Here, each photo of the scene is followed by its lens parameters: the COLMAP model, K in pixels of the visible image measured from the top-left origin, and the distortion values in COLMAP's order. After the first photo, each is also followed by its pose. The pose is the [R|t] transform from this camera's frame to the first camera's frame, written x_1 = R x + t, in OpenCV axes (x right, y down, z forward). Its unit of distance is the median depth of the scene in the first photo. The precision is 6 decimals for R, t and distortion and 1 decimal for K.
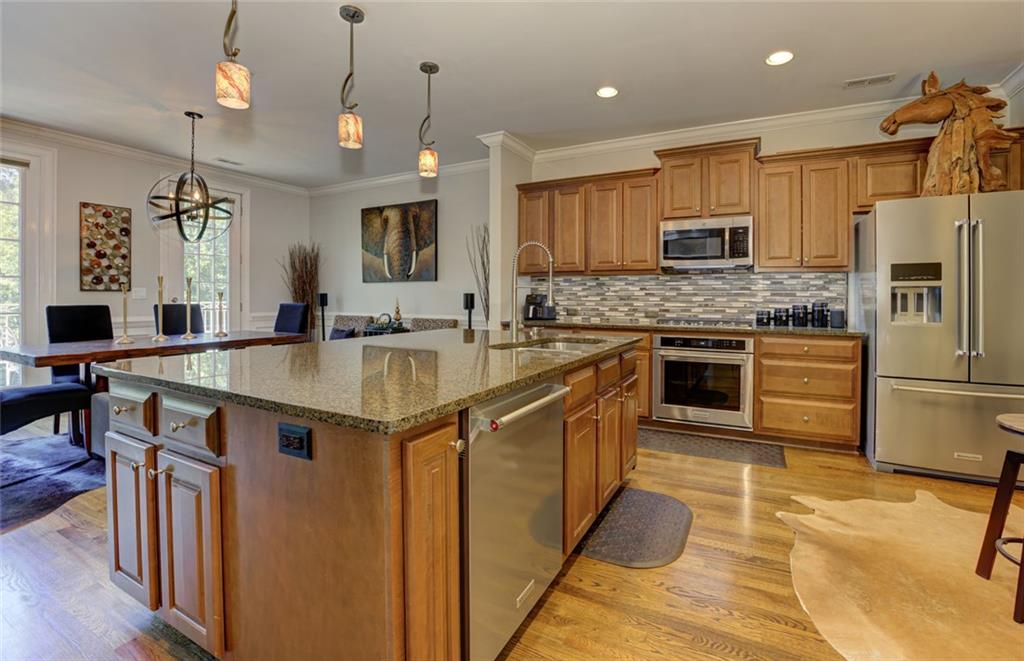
lens RADIAL K [[434.6, 0, 522.7], [0, 434.6, 296.1], [0, 0, 1]] dist [-0.040092, 0.009766]
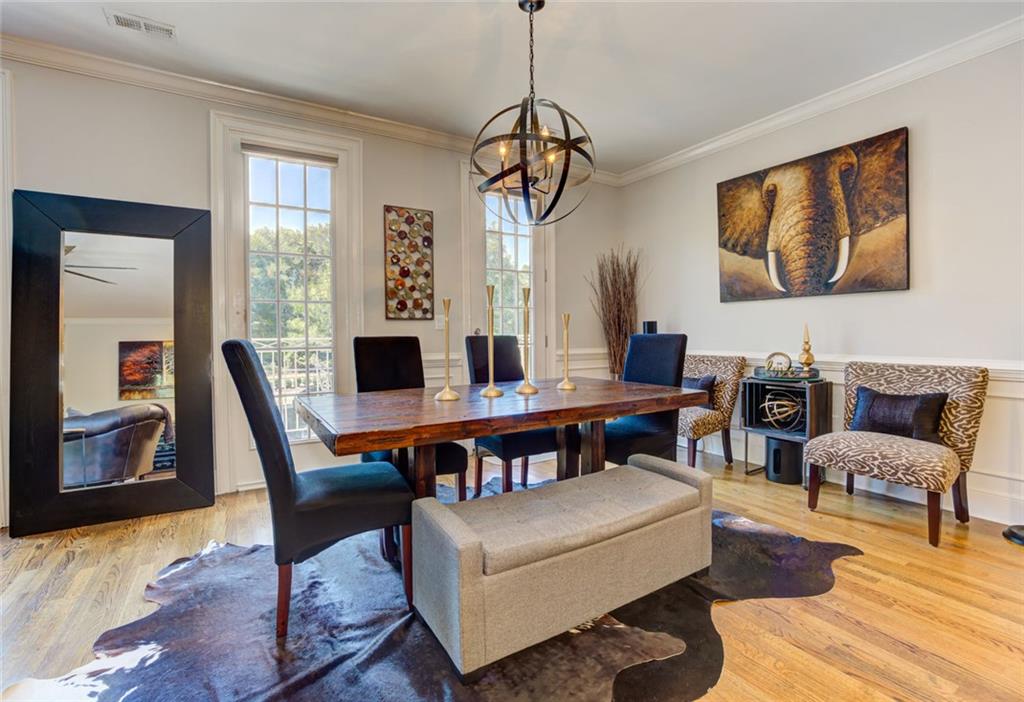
lens RADIAL K [[452.3, 0, 480.3], [0, 452.3, 338.4], [0, 0, 1]] dist [-0.017022, -0.000042]
pose [[0.835121, -0.002526, -0.550060, -0.453954], [0.009033, 0.999918, 0.009123, 0.017123], [0.549992, -0.012587, 0.835075, 0.404663]]
